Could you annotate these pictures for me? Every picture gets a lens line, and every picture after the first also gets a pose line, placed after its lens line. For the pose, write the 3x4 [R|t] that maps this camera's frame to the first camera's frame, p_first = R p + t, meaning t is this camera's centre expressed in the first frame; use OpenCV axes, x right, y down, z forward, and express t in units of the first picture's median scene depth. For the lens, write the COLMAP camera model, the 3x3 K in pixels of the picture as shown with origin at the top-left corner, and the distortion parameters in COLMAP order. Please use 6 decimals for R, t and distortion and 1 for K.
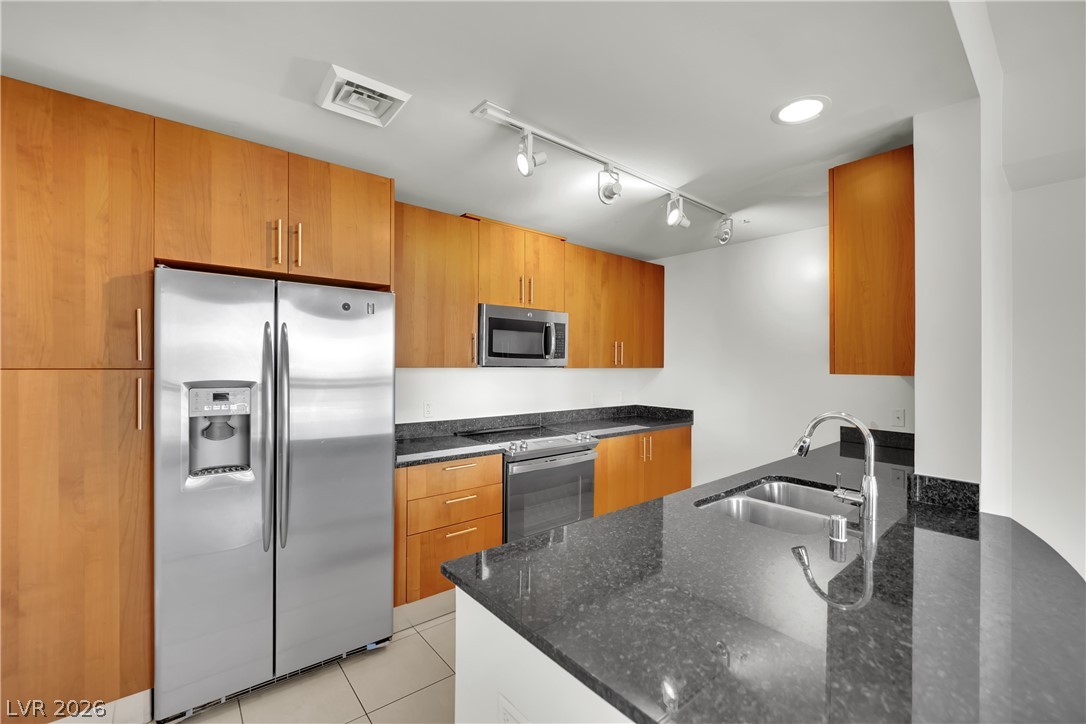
lens RADIAL K [[454.8, 0, 544.3], [0, 454.8, 363.8], [0, 0, 1]] dist [-0.014380, -0.000335]
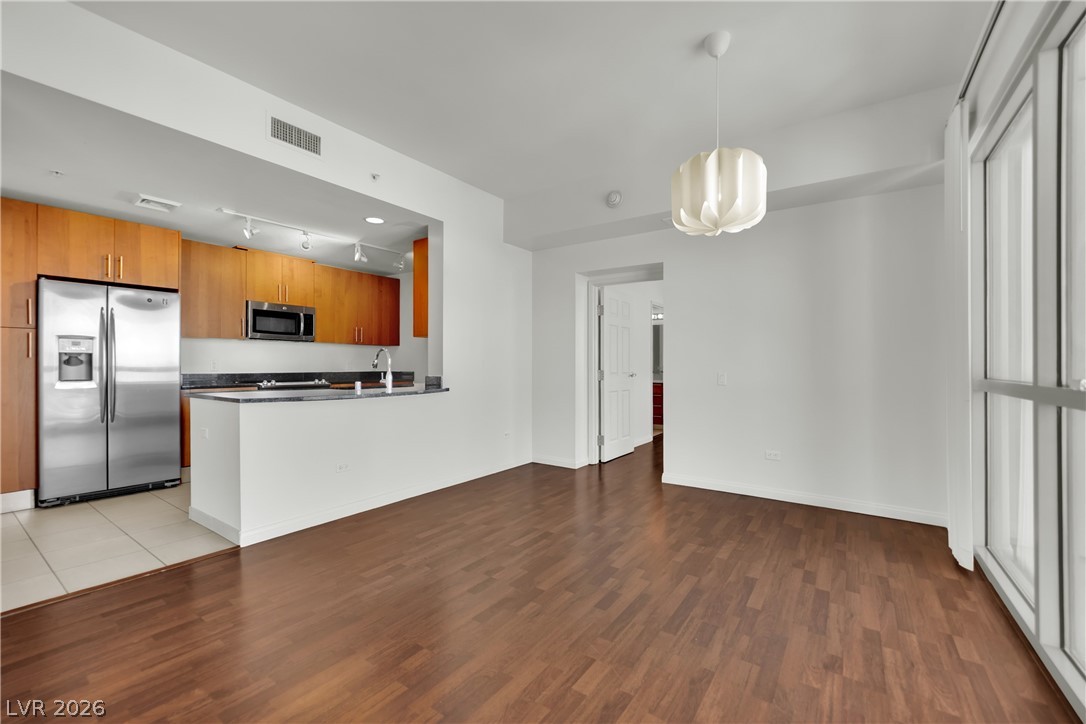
lens RADIAL K [[454.8, 0, 534.6], [0, 454.8, 364.9], [0, 0, 1]] dist [-0.014380, -0.000335]
pose [[0.964078, -0.012064, 0.265344, 0.641750], [0.012561, 0.999921, -0.000173, 0.173540], [-0.265321, 0.003500, 0.964154, -1.302206]]
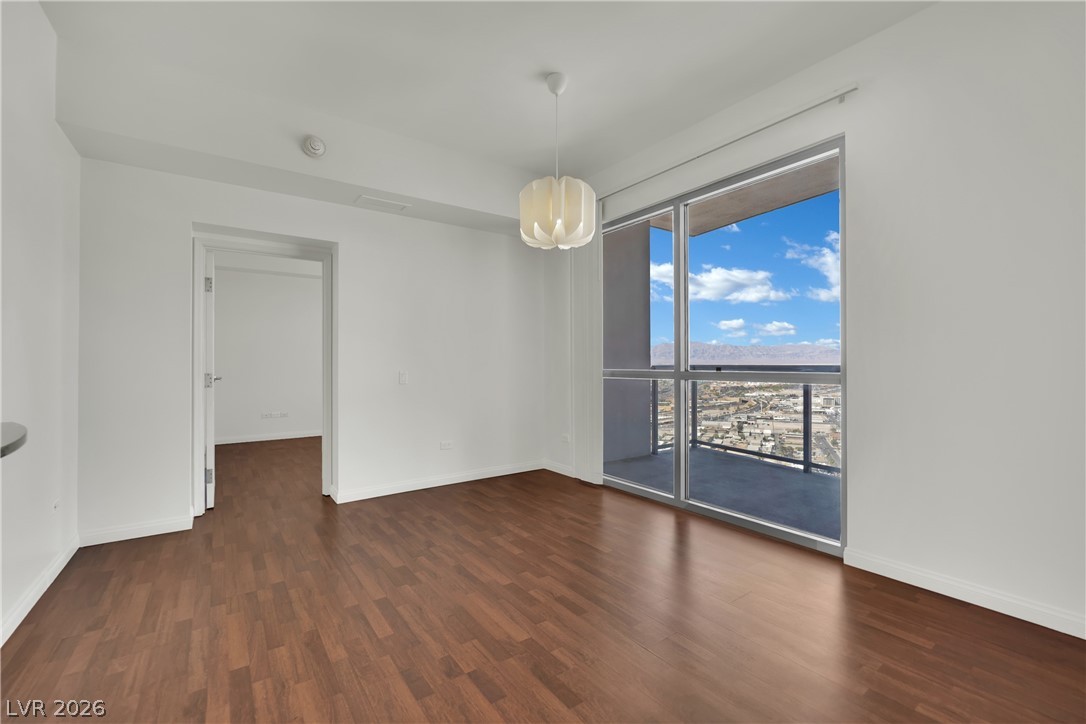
lens RADIAL K [[454.8, 0, 541.0], [0, 454.8, 360.8], [0, 0, 1]] dist [-0.014380, -0.000335]
pose [[0.069095, -0.012627, 0.997530, 0.029601], [0.009793, 0.999880, 0.011978, 0.154735], [-0.997562, 0.008941, 0.069210, -0.295479]]
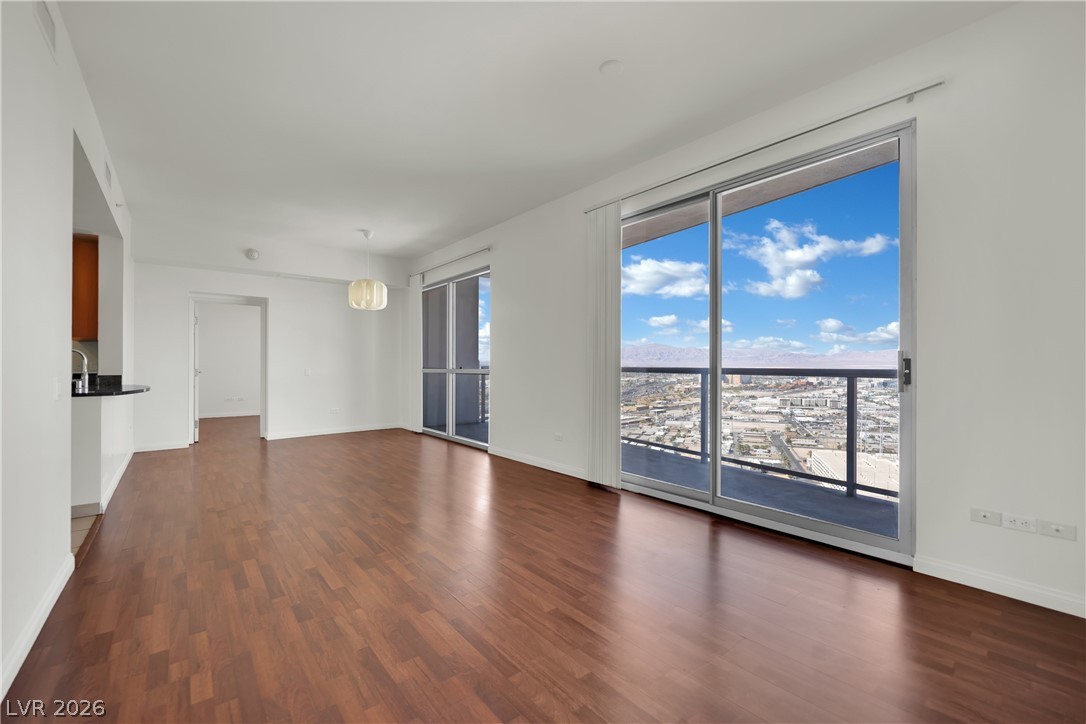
lens RADIAL K [[449.3, 0, 539.7], [0, 449.3, 365.8], [0, 0, 1]] dist [-0.011081, -0.001090]
pose [[0.012903, -0.021051, 0.999695, -1.538453], [0.002848, 0.999775, 0.021016, 0.130967], [-0.999913, 0.002576, 0.012960, -1.436692]]
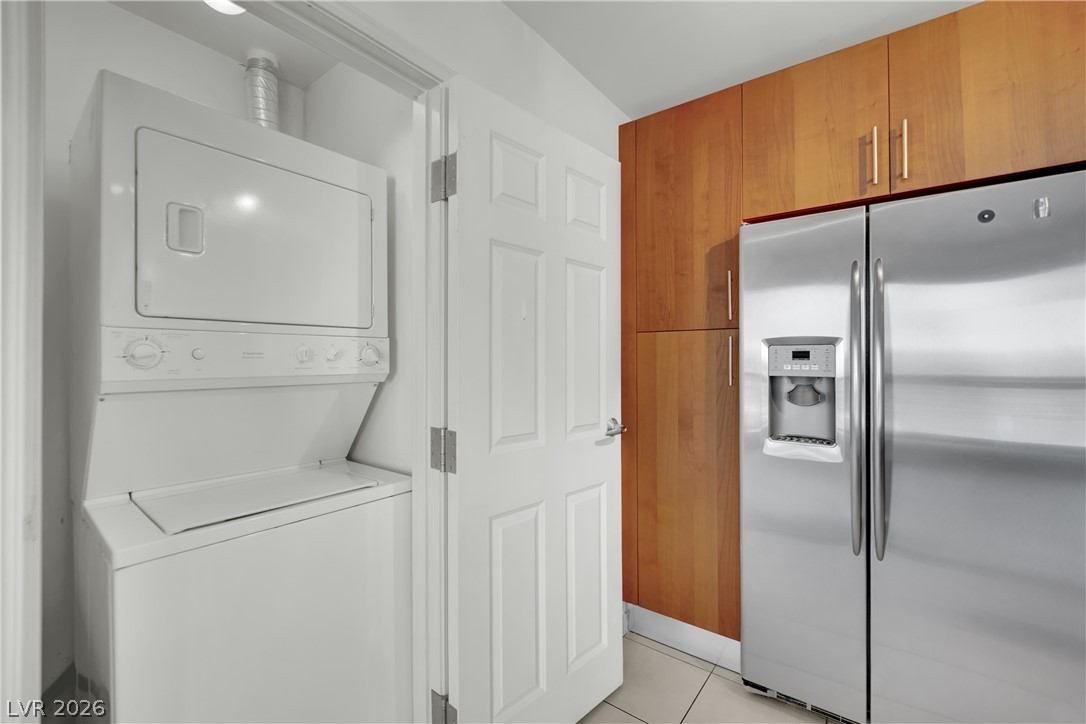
lens RADIAL K [[454.8, 0, 532.9], [0, 454.8, 357.0], [0, 0, 1]] dist [-0.014380, -0.000335]
pose [[0.198850, -0.018843, -0.979849, 0.036577], [0.000598, 0.999817, -0.019105, 0.082822], [0.980030, 0.003213, 0.198825, 0.279302]]
